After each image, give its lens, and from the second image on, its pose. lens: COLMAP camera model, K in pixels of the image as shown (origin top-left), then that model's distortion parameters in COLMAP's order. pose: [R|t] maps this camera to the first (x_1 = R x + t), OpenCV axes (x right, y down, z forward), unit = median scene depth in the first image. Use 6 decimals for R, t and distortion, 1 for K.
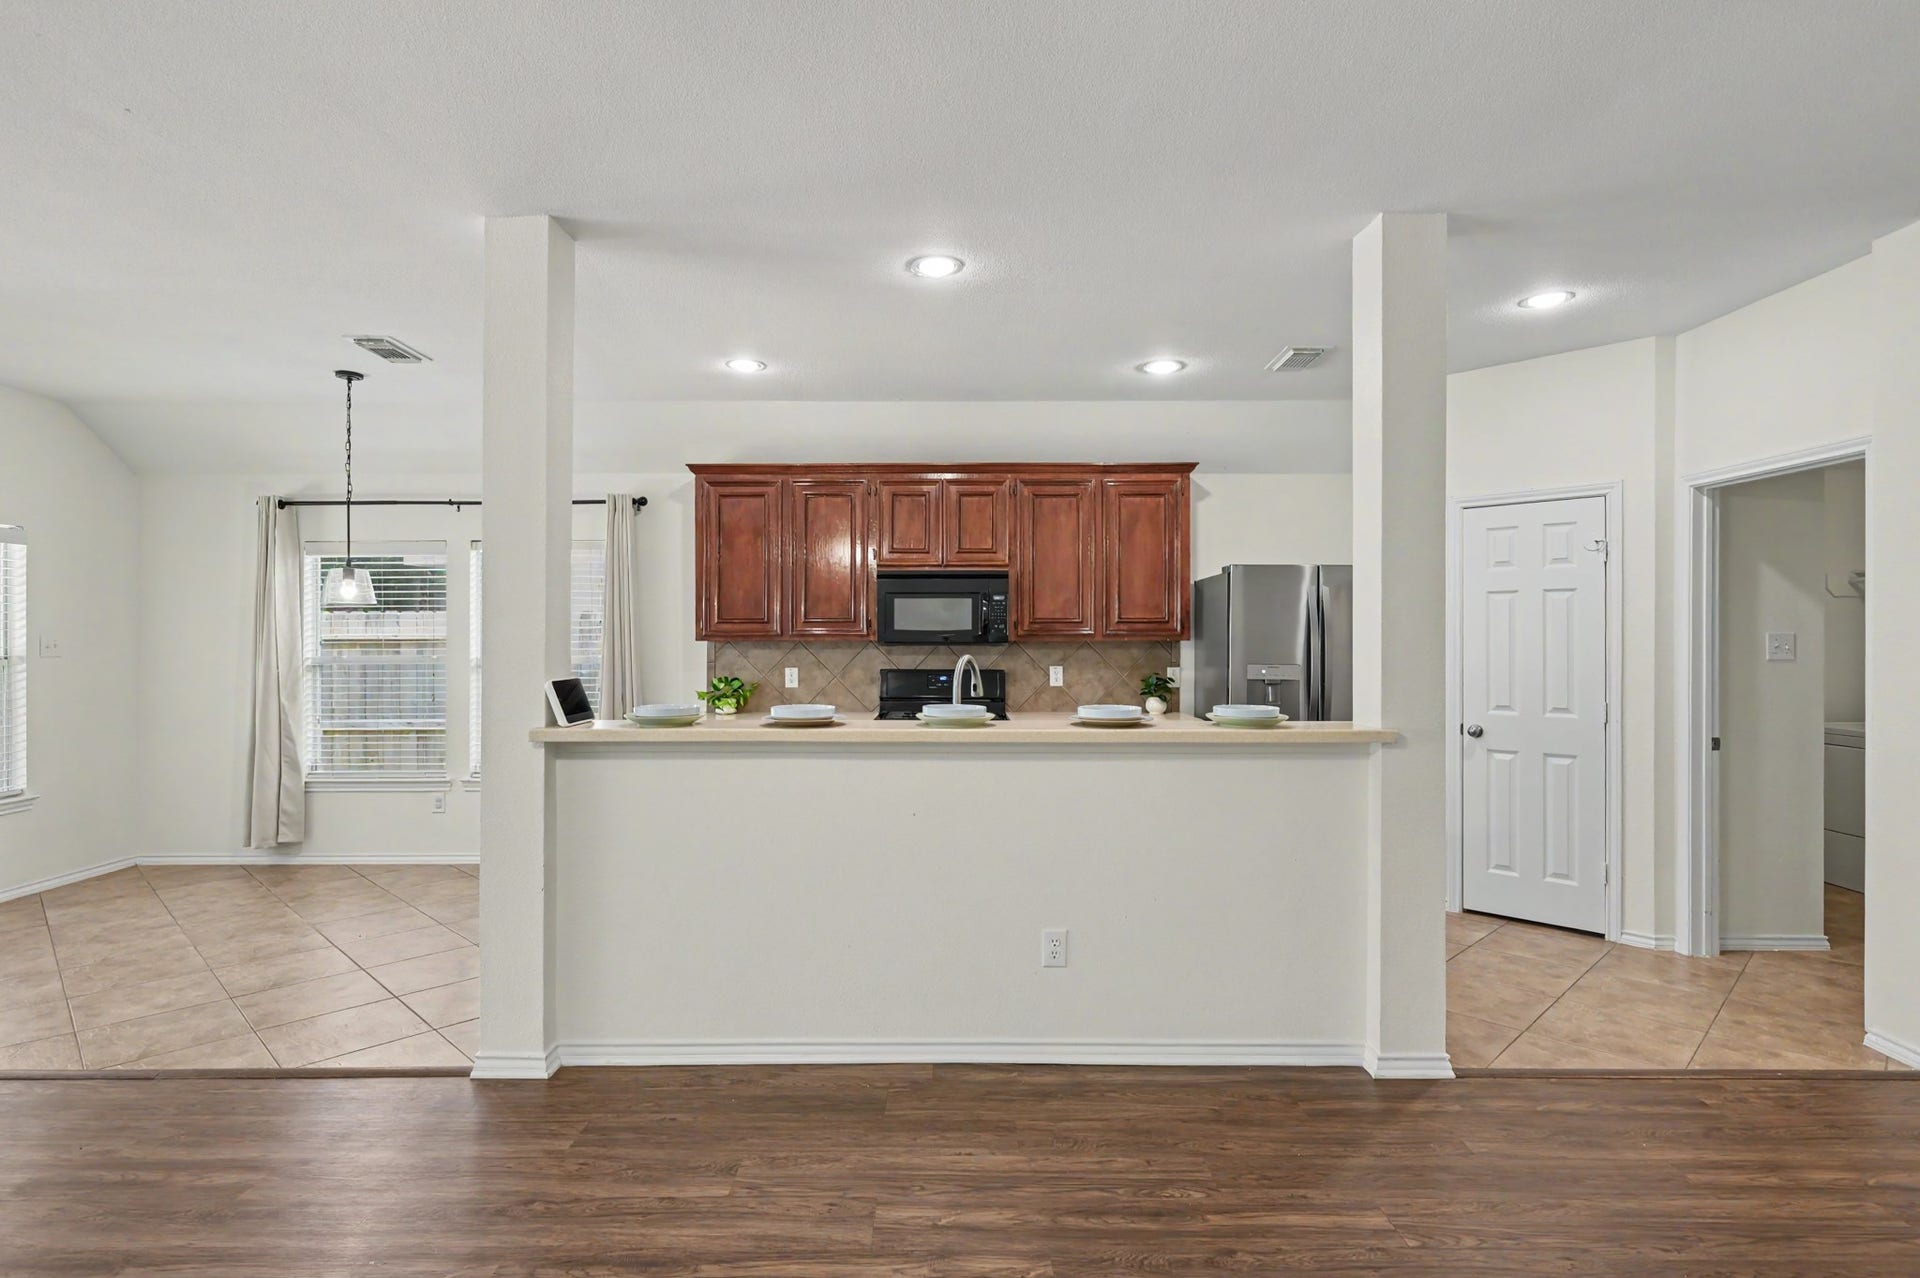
lens RADIAL K [[975.8, 0, 944.4], [0, 975.8, 633.3], [0, 0, 1]] dist [-0.001885, 0.001079]
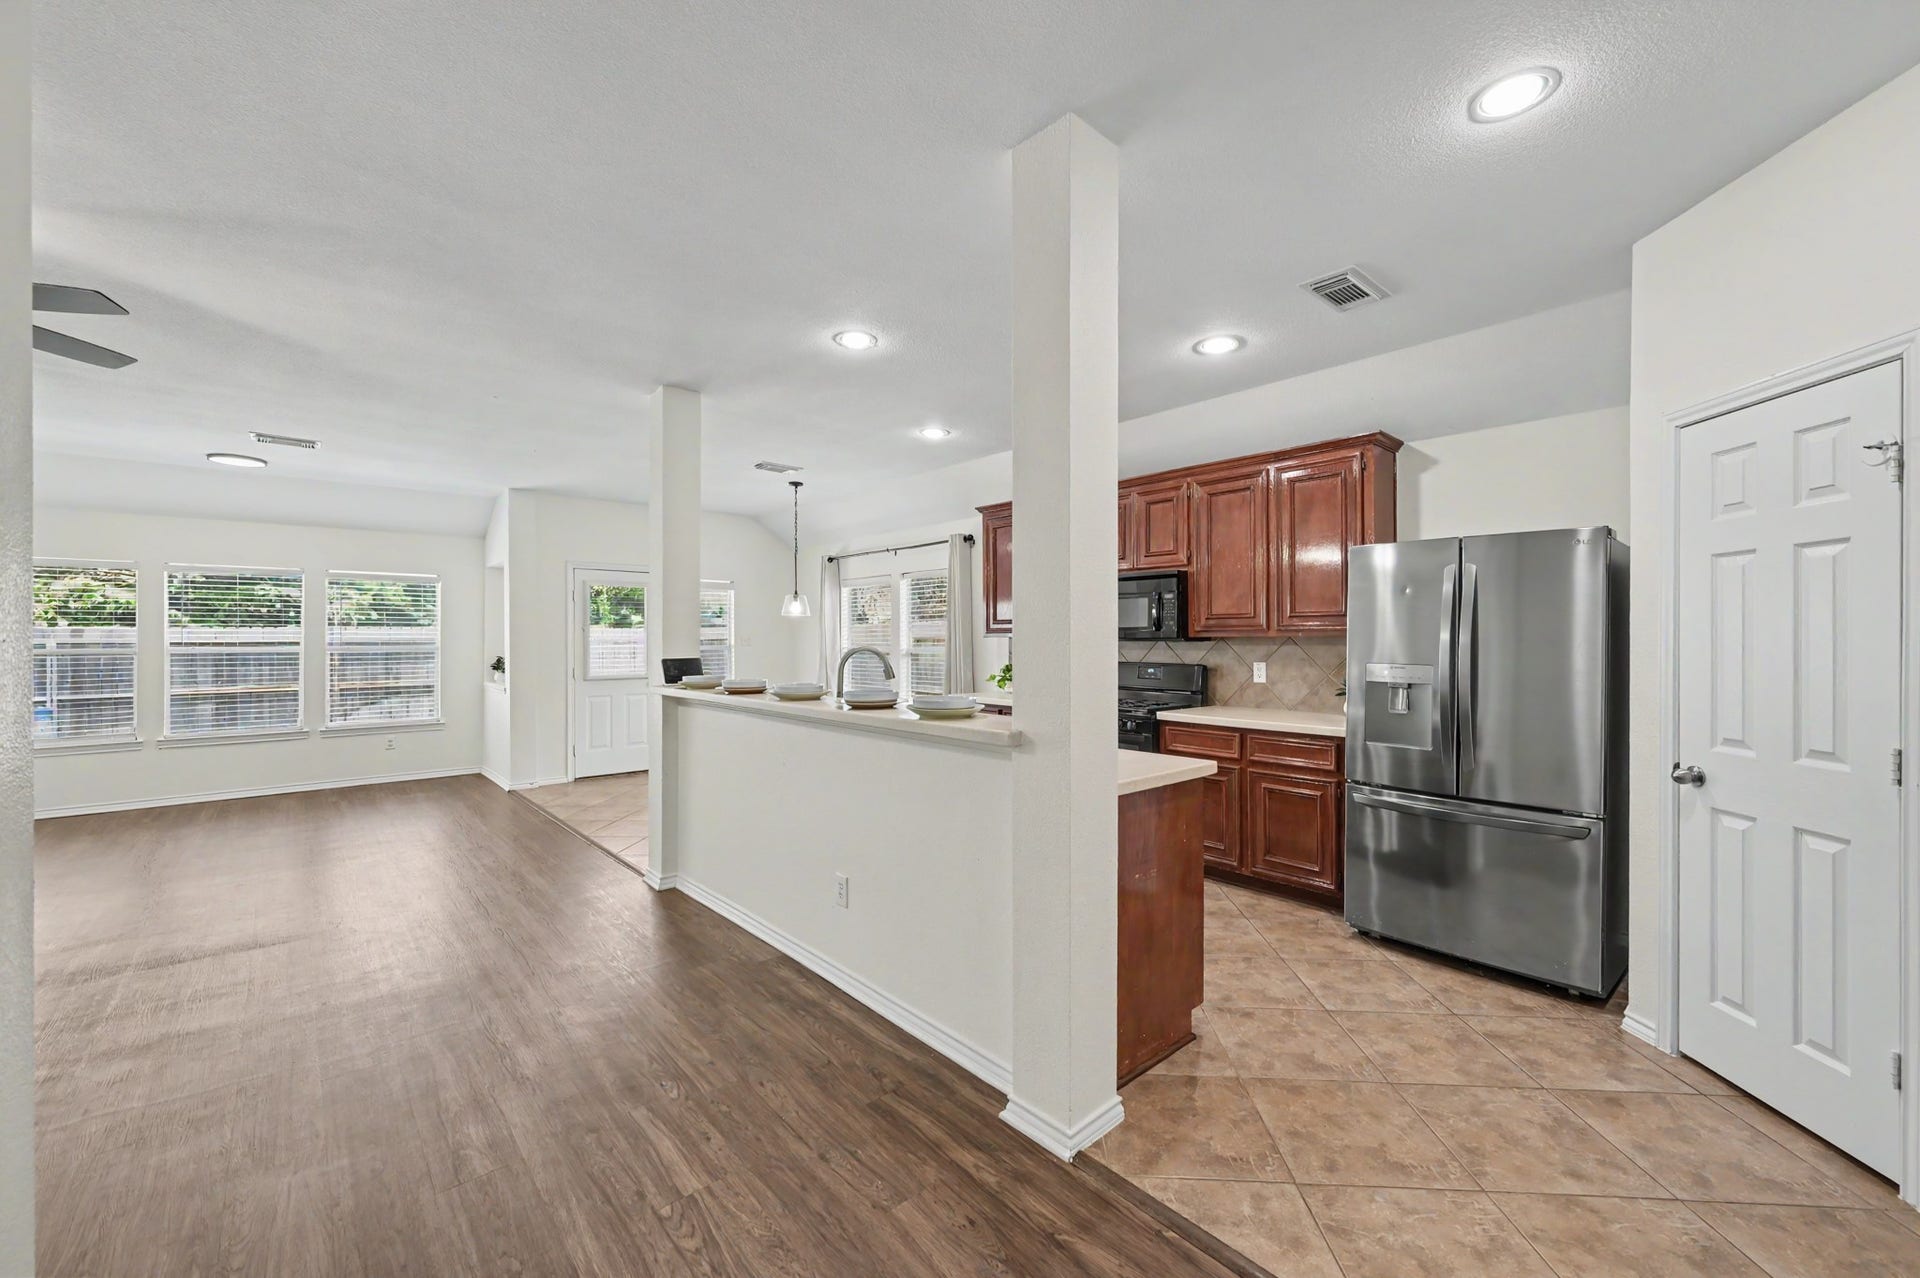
lens RADIAL K [[756.3, 0, 963.0], [0, 756.3, 636.0], [0, 0, 1]] dist [-0.000836, 0.000305]
pose [[0.672323, -0.002997, -0.740251, 0.505181], [0.002927, 0.999995, -0.001389, 0.007479], [0.740252, -0.001233, 0.672329, 0.273988]]
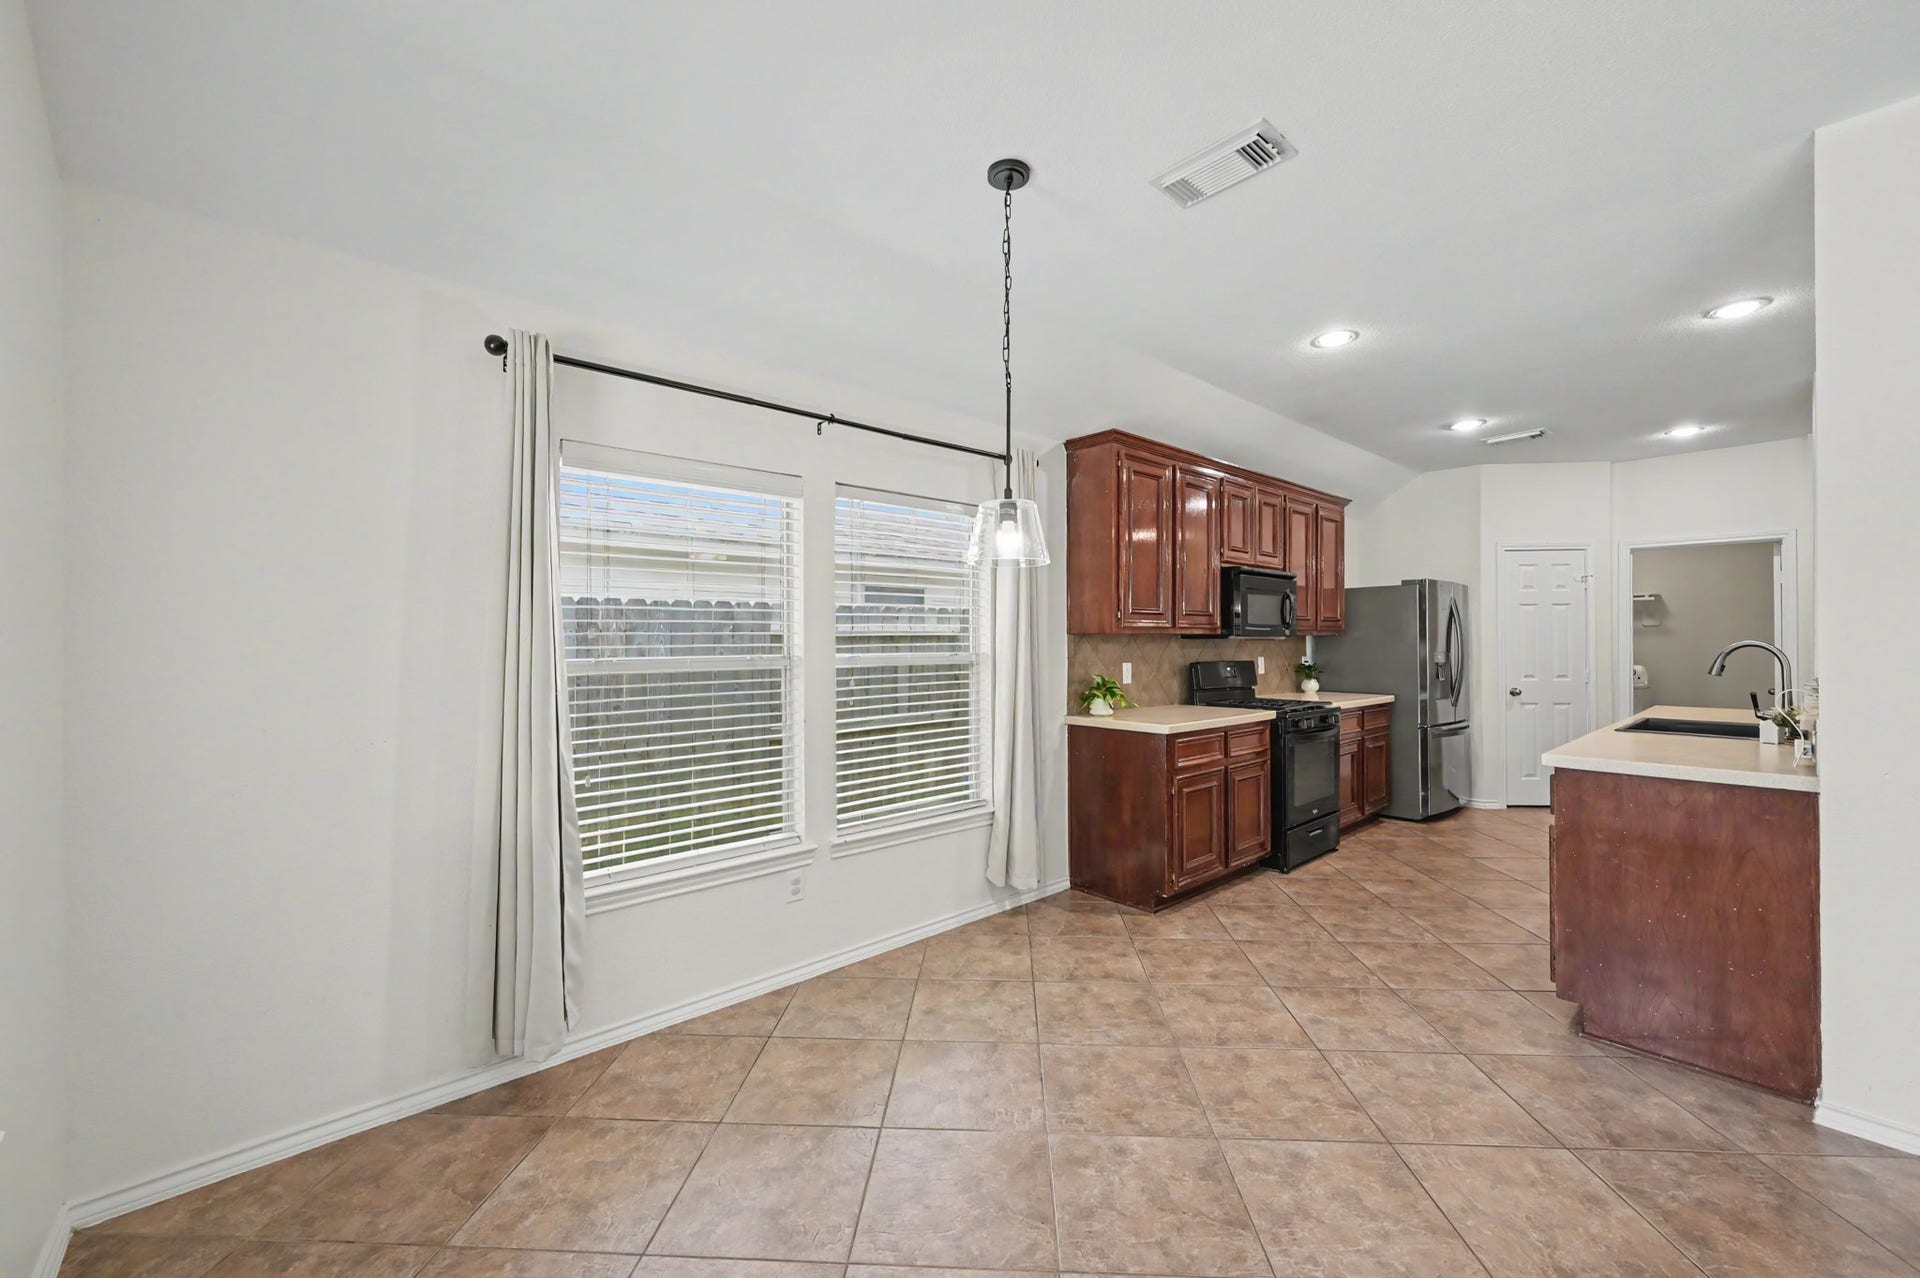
lens RADIAL K [[756.3, 0, 955.4], [0, 756.3, 637.0], [0, 0, 1]] dist [-0.000836, 0.000305]
pose [[0.745953, 0.002308, 0.665995, -0.813763], [-0.001369, 0.999997, -0.001933, 0.012306], [-0.665997, 0.000530, 0.745954, 0.591679]]
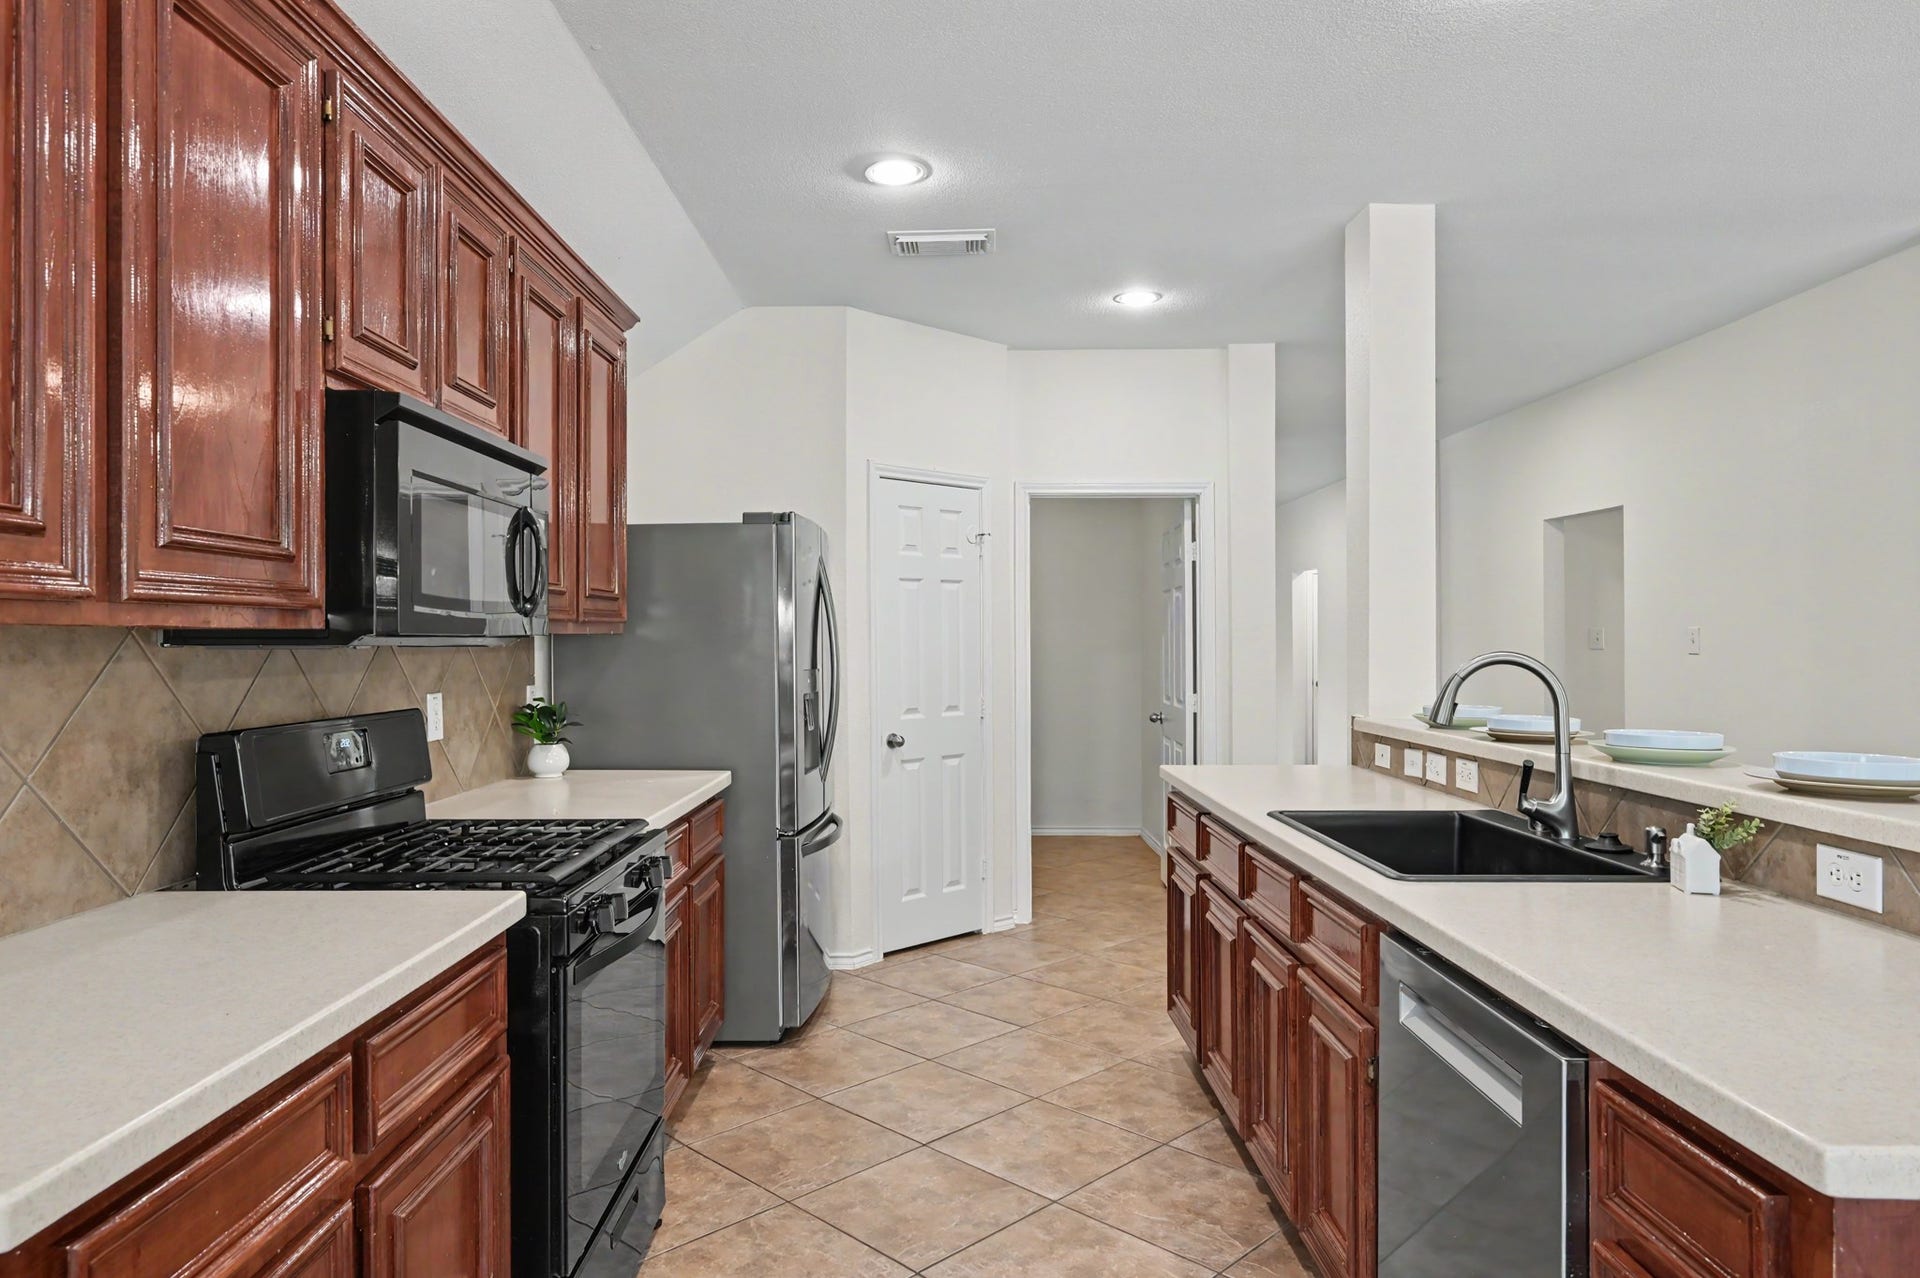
lens RADIAL K [[1208.2, 0, 970.2], [0, 1208.2, 634.6], [0, 0, 1]] dist [0.010457, -0.002647]
pose [[-0.017156, 0.002501, 0.999850, -0.435125], [-0.005273, 0.999983, -0.002592, 0.008924], [-0.999839, -0.005316, -0.017143, 0.815986]]
